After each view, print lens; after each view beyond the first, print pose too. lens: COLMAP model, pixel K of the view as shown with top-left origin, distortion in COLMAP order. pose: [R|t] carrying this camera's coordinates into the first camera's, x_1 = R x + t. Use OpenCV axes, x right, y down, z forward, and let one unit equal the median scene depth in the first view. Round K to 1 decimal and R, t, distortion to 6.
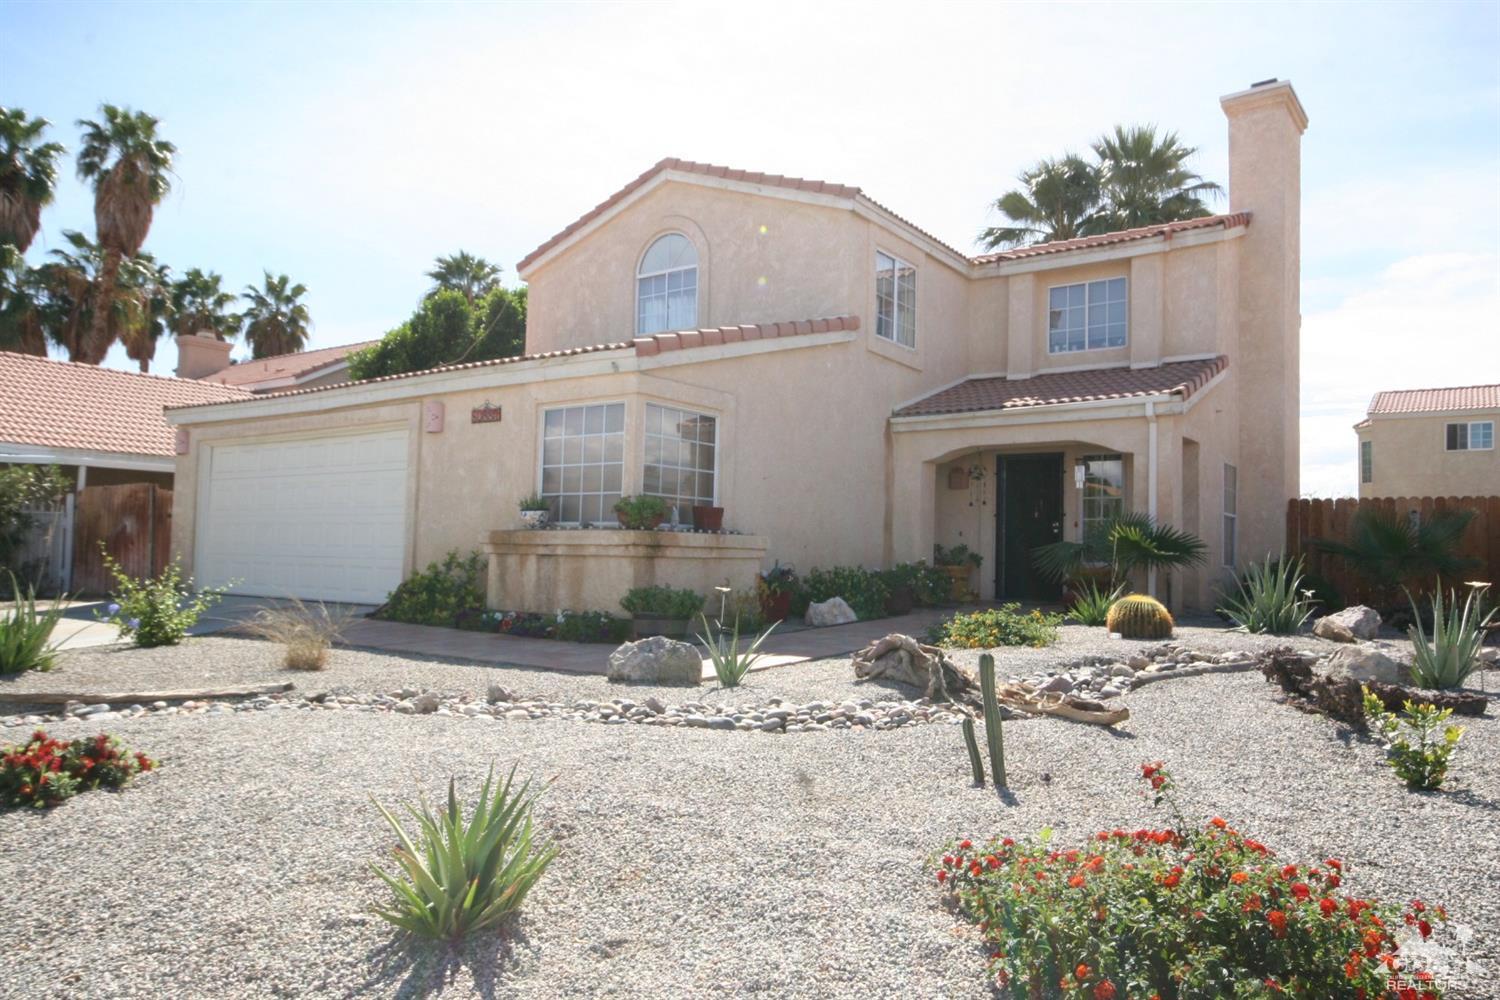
lens RADIAL K [[1011.6, 0, 752.6], [0, 1011.6, 502.9], [0, 0, 1]] dist [0.011860, 0.011673]
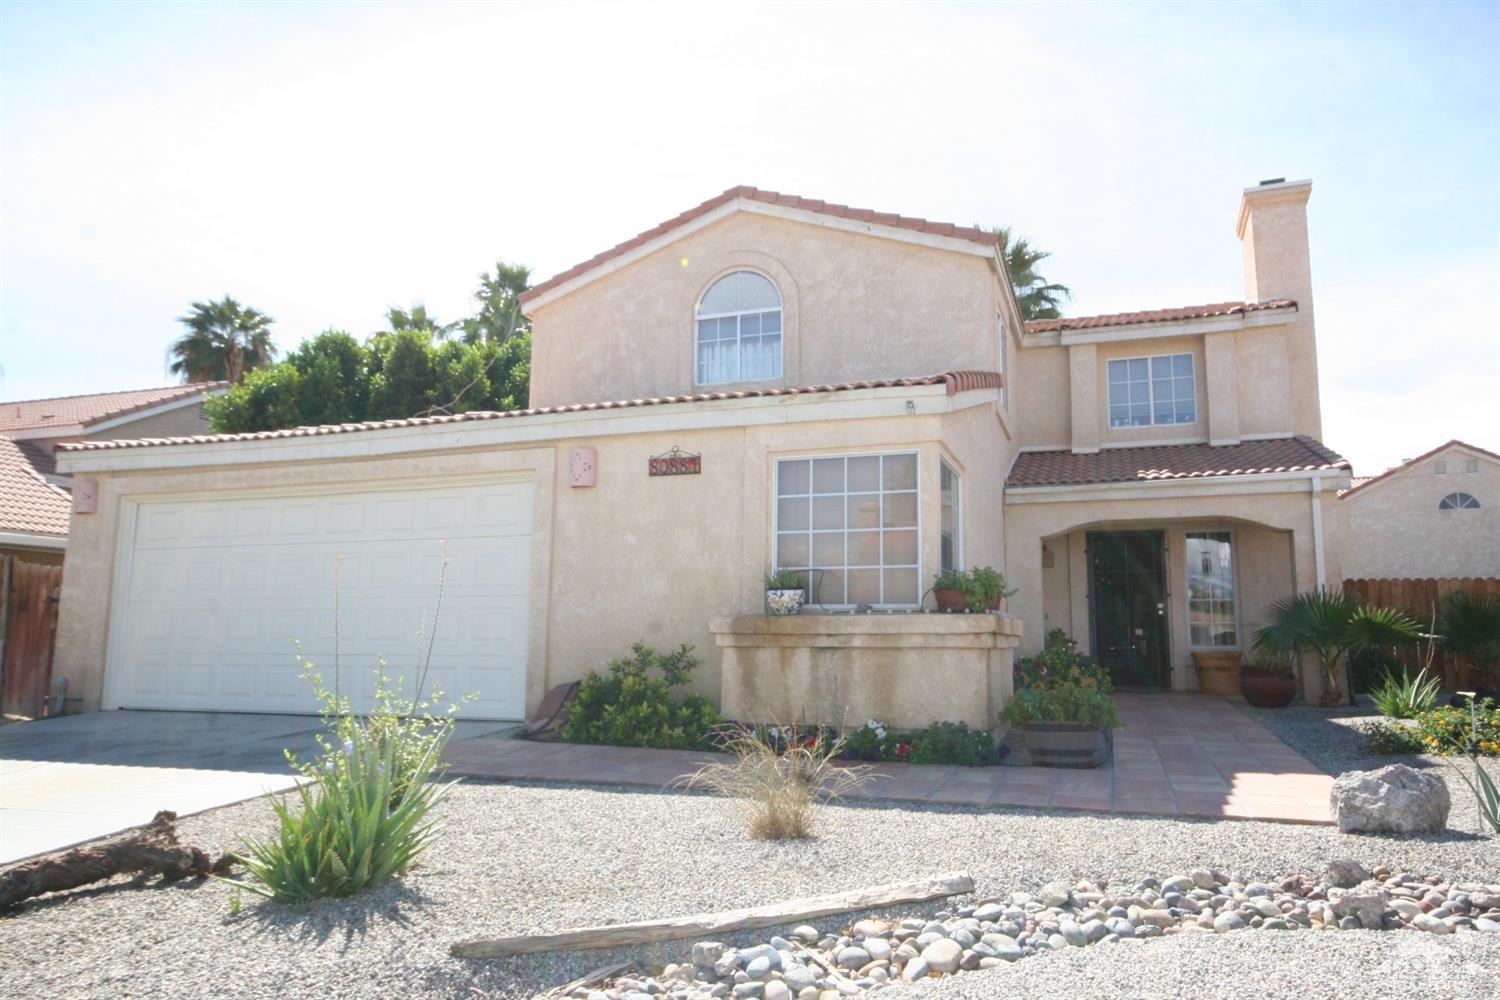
lens RADIAL K [[1011.6, 0, 751.9], [0, 1011.6, 502.3], [0, 0, 1]] dist [0.011860, 0.011673]
pose [[0.960705, 0.023095, 0.276610, -0.321973], [0.000109, 0.996501, -0.083580, 0.004098], [-0.277572, 0.080326, 0.957341, 0.192046]]
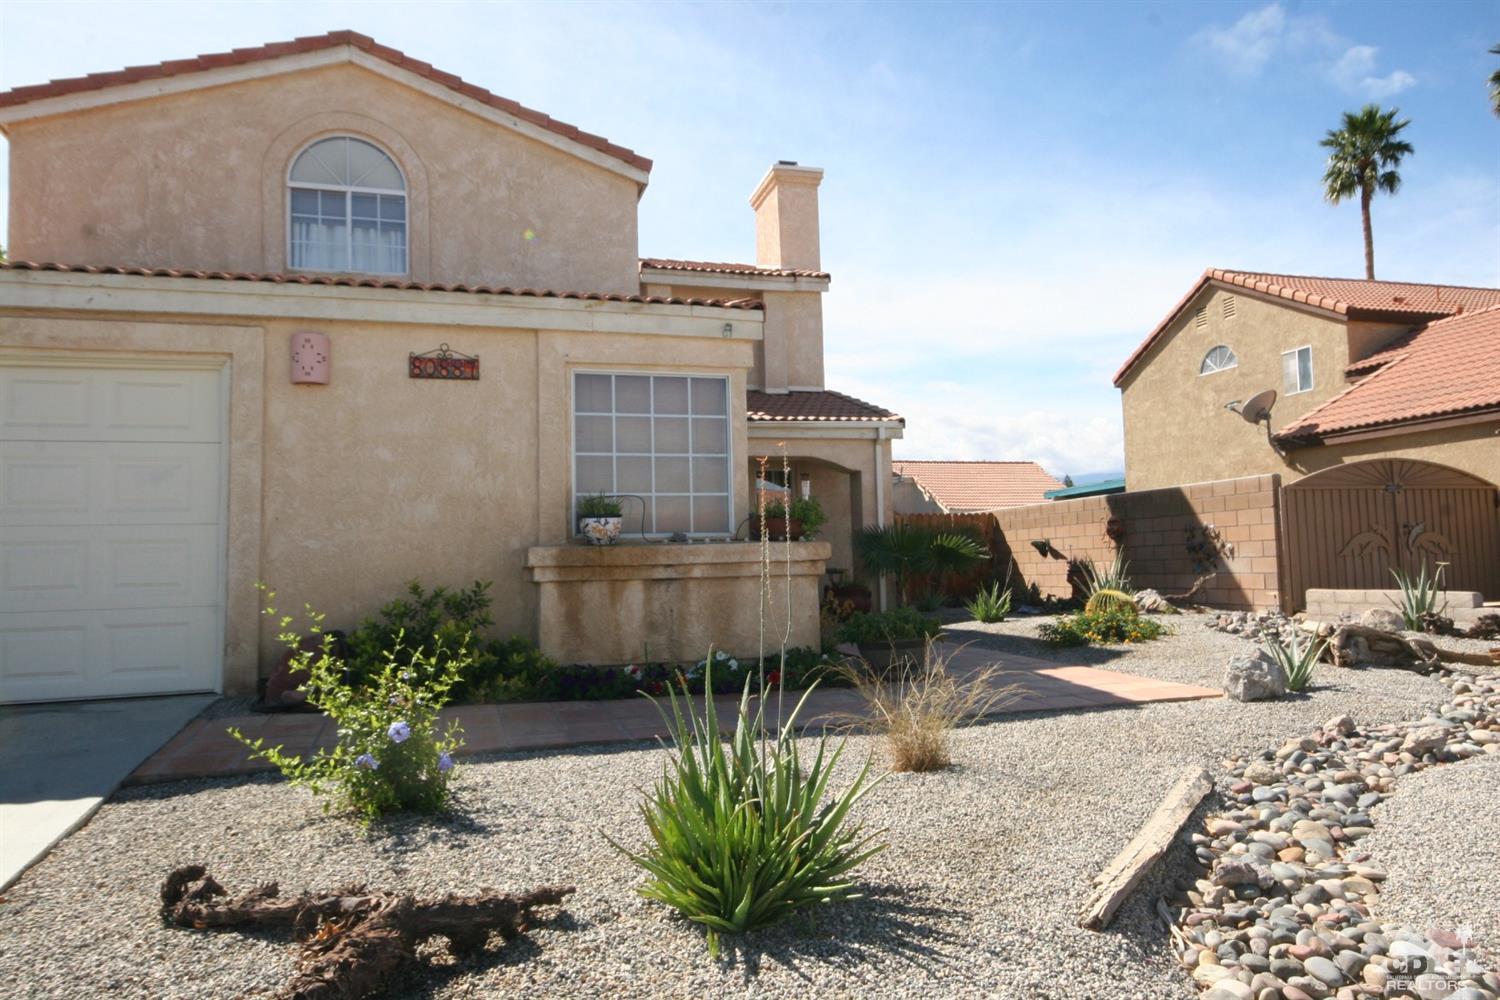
lens RADIAL K [[1011.6, 0, 746.2], [0, 1011.6, 508.5], [0, 0, 1]] dist [0.011860, 0.011673]
pose [[0.612077, 0.014129, 0.790672, -0.498760], [-0.002786, 0.999873, -0.015711, 0.008662], [-0.790793, 0.007413, 0.612039, 0.354696]]
